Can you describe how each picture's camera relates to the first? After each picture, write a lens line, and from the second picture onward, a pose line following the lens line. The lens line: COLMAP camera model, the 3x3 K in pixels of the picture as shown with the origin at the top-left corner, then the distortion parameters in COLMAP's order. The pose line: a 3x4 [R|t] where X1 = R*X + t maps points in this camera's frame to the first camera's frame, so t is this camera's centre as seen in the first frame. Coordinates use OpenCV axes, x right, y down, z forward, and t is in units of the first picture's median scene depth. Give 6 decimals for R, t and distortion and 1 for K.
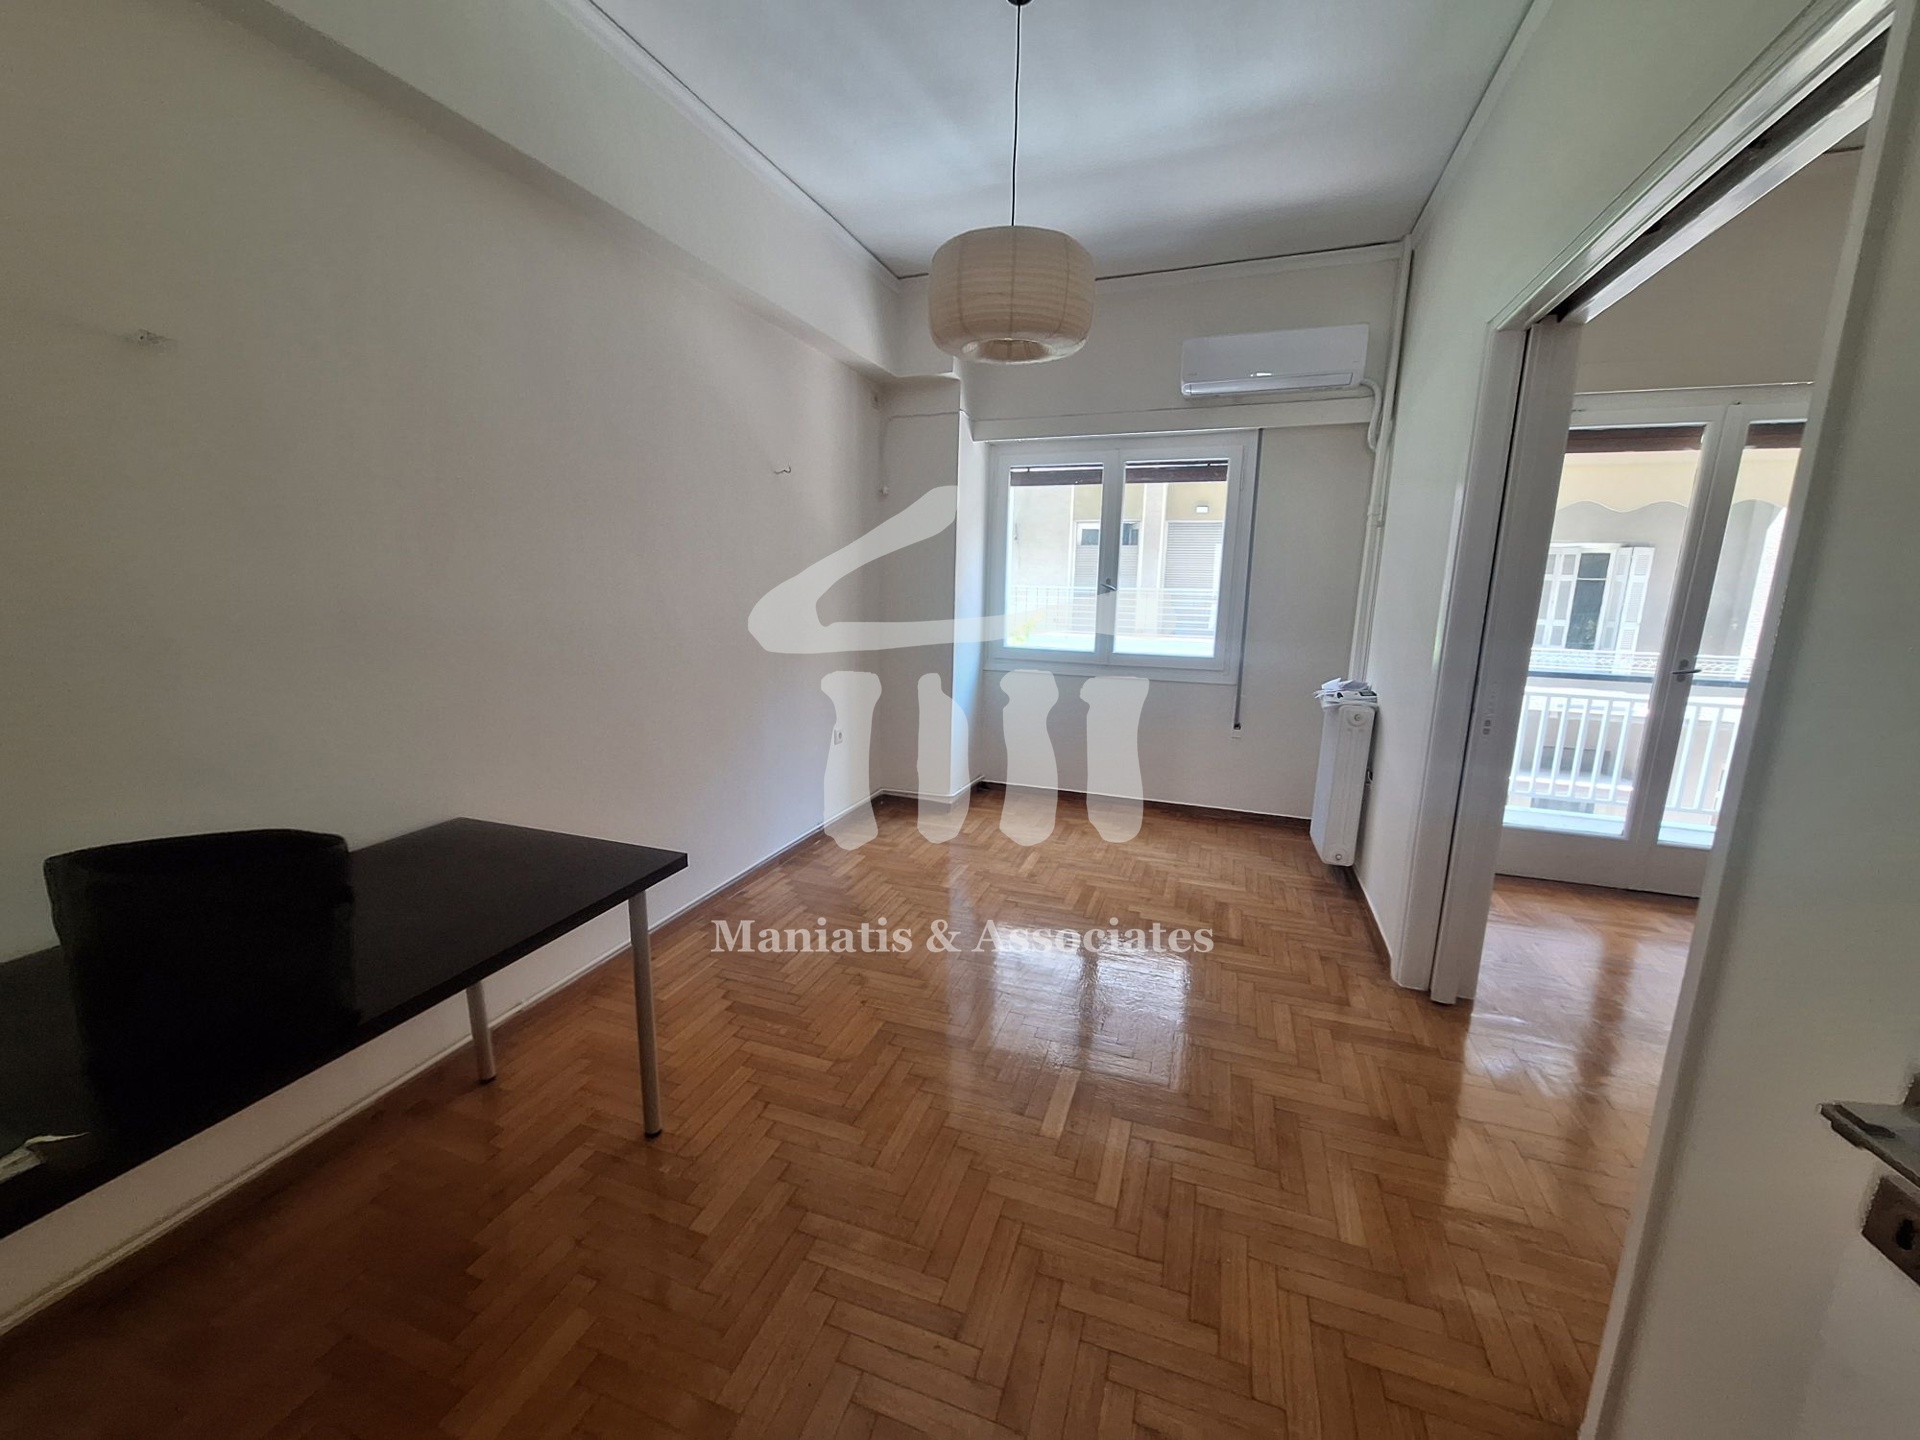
lens RADIAL K [[753.6, 0, 960.9], [0, 753.6, 727.4], [0, 0, 1]] dist [-0.008669, 0.003282]
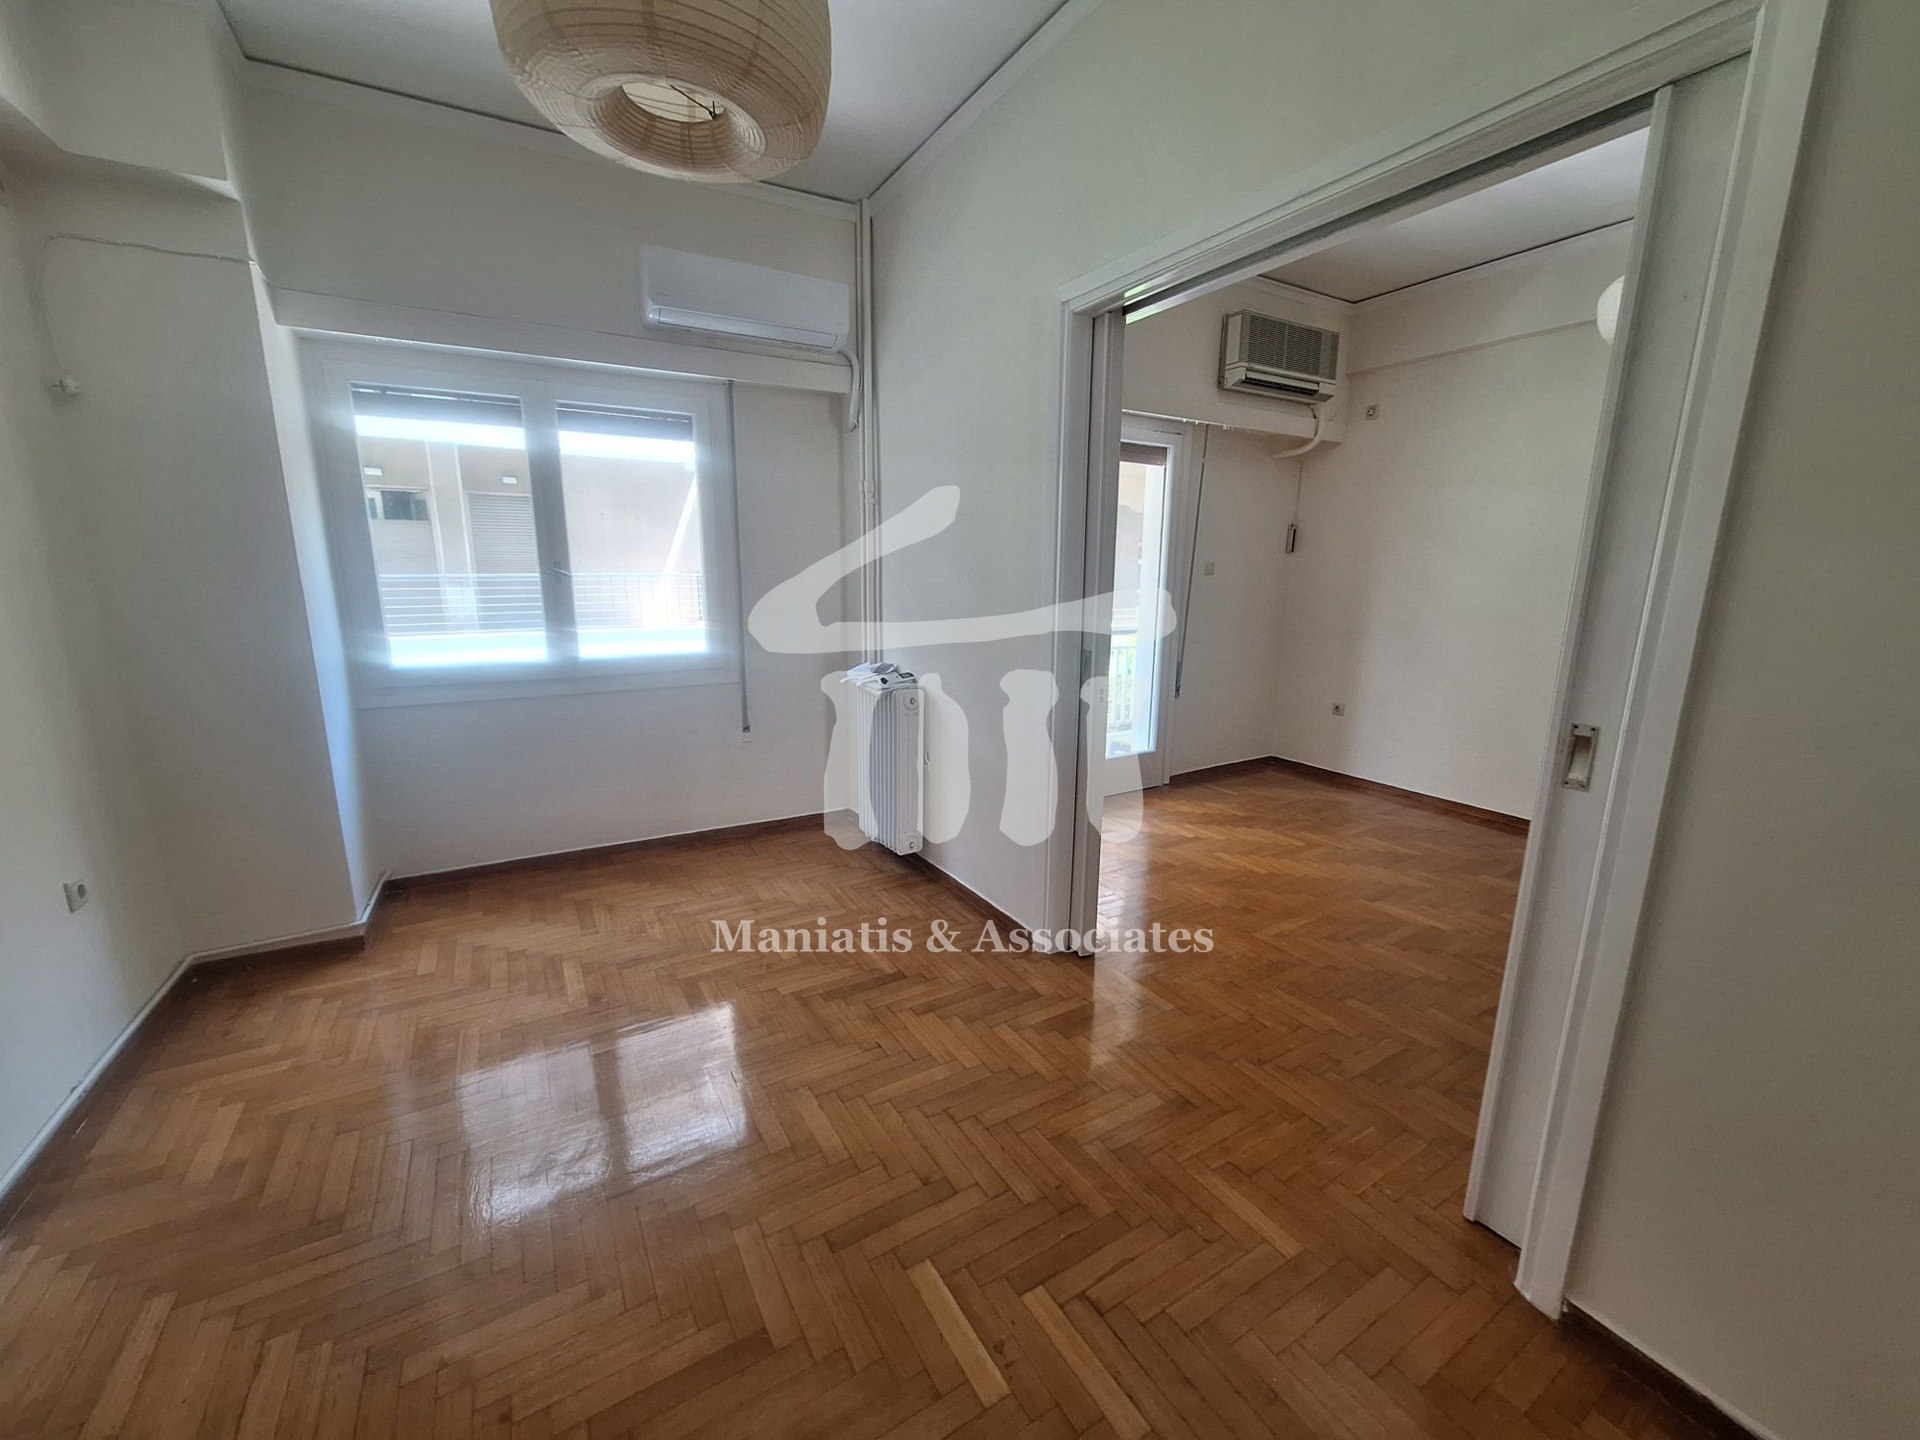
lens RADIAL K [[753.6, 0, 960.9], [0, 753.6, 727.4], [0, 0, 1]] dist [-0.008669, 0.003282]
pose [[0.642543, -0.168727, 0.747442, -0.145956], [0.152211, 0.984121, 0.091306, -0.051181], [-0.750979, 0.055101, 0.658023, 0.271586]]
